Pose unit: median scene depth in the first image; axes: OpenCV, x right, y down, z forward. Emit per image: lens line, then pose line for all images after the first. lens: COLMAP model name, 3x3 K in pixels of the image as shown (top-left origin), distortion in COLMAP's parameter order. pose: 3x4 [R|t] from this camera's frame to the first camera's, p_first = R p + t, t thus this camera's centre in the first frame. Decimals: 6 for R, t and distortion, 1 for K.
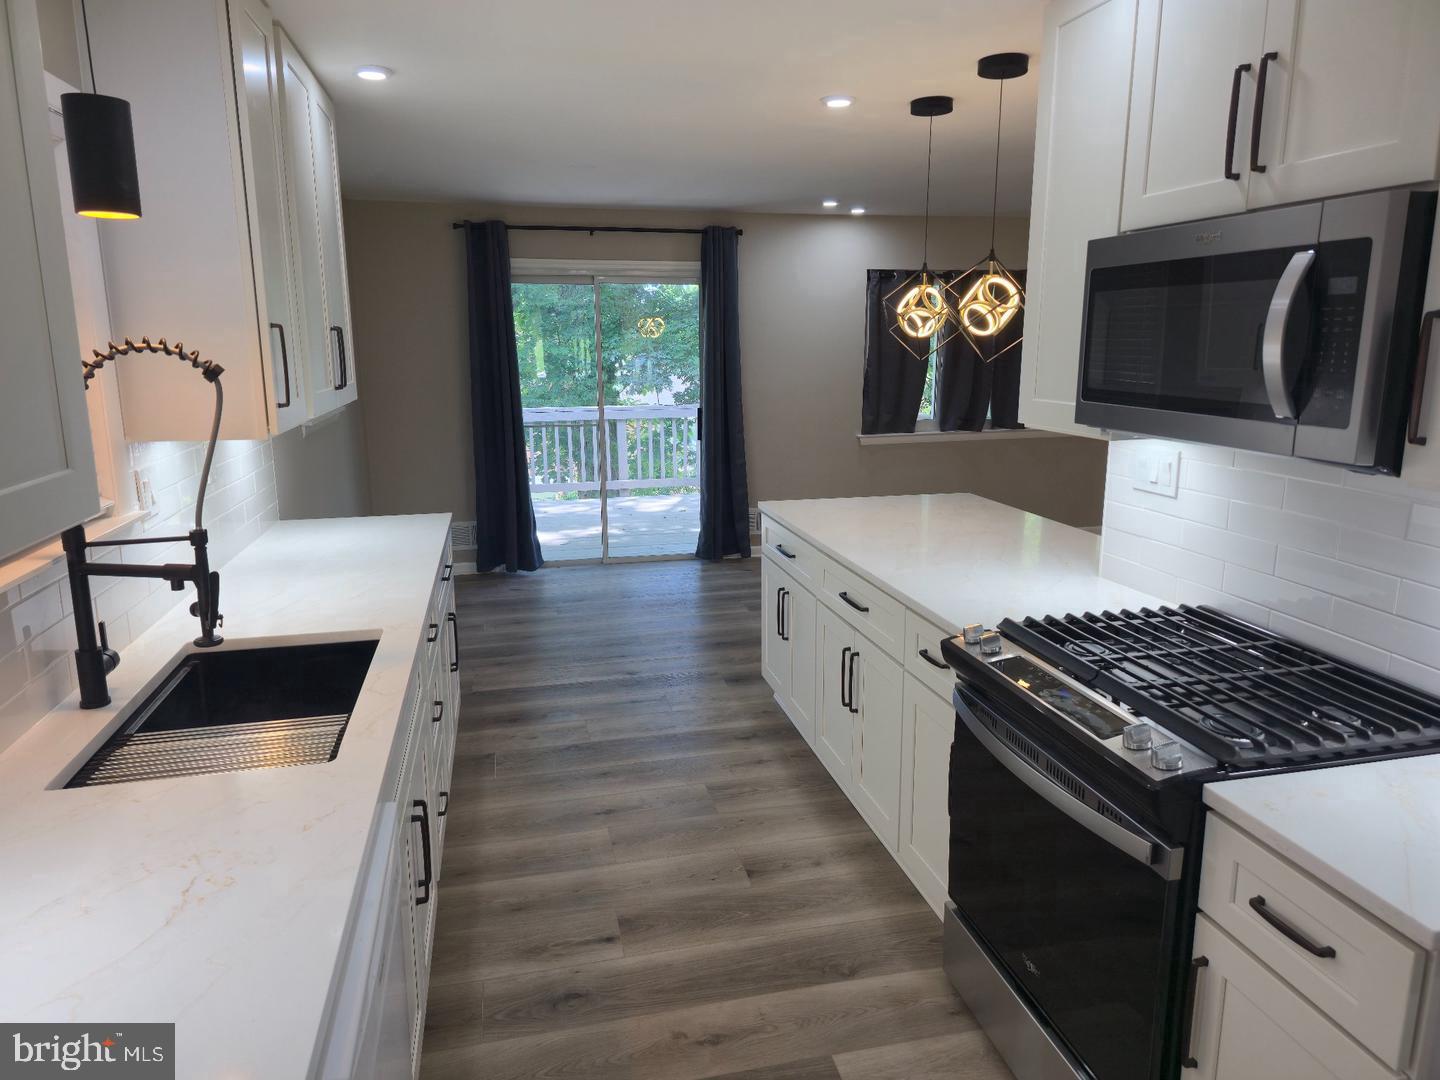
lens RADIAL K [[951.3, 0, 717.6], [0, 951.3, 543.2], [0, 0, 1]] dist [0.044844, -0.009549]
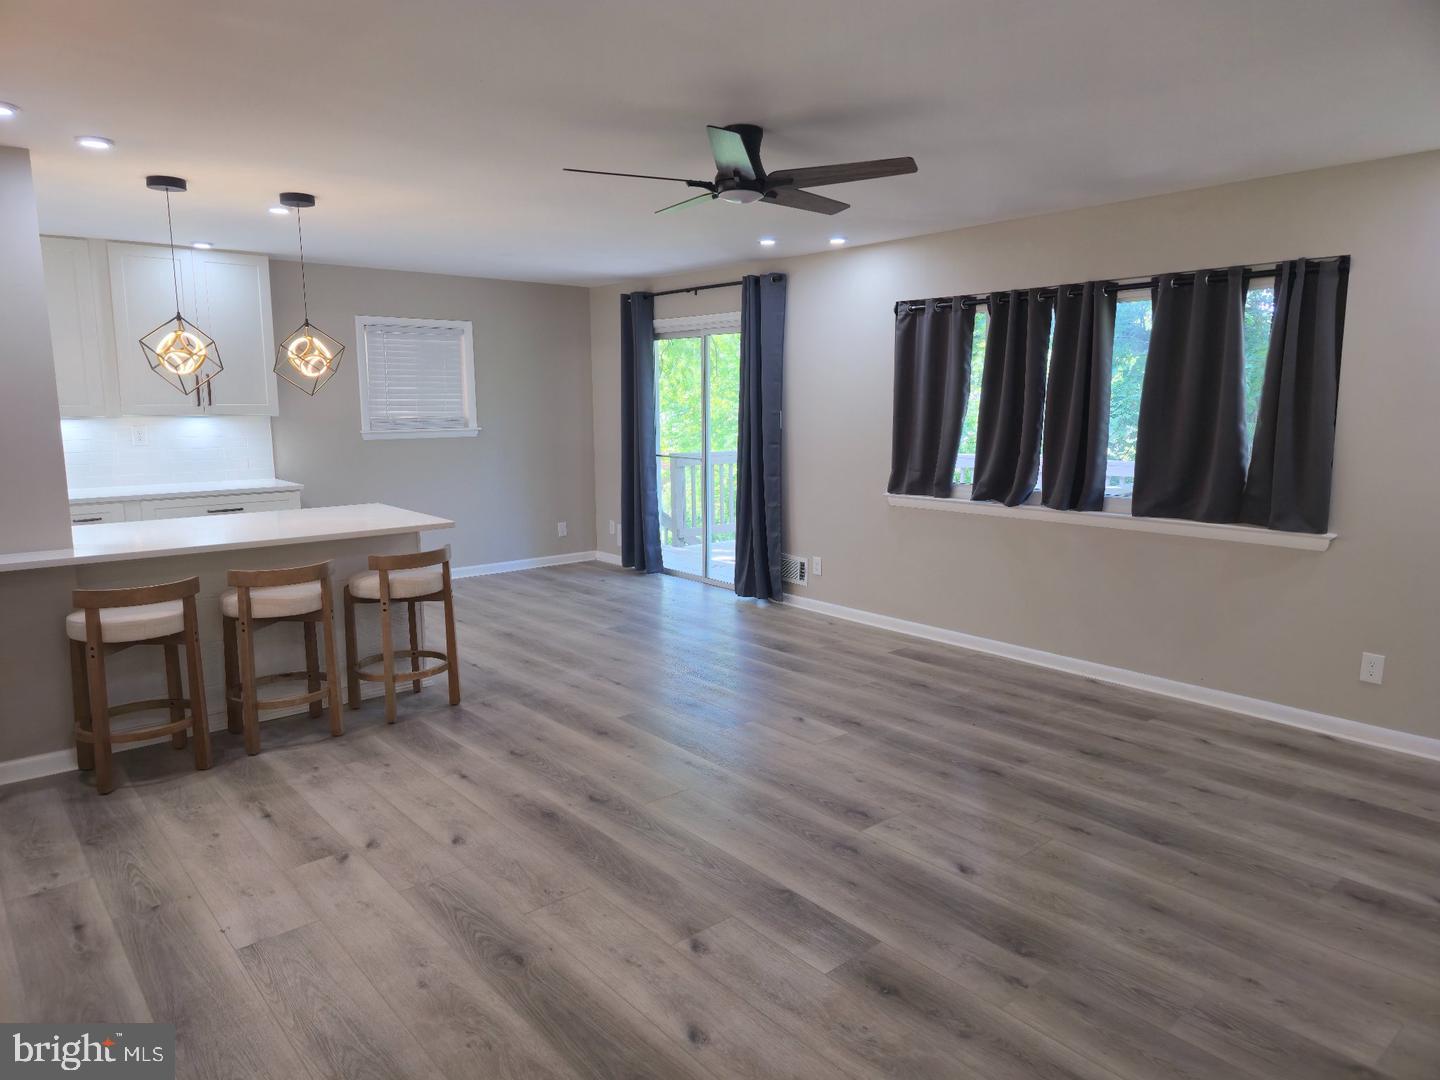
lens RADIAL K [[951.3, 0, 715.8], [0, 951.3, 536.9], [0, 0, 1]] dist [0.044844, -0.009549]
pose [[0.420423, 0.139474, -0.896544, 0.939274], [-0.195476, 0.978834, 0.060609, -0.104589], [0.886021, 0.149772, 0.438788, 0.536889]]
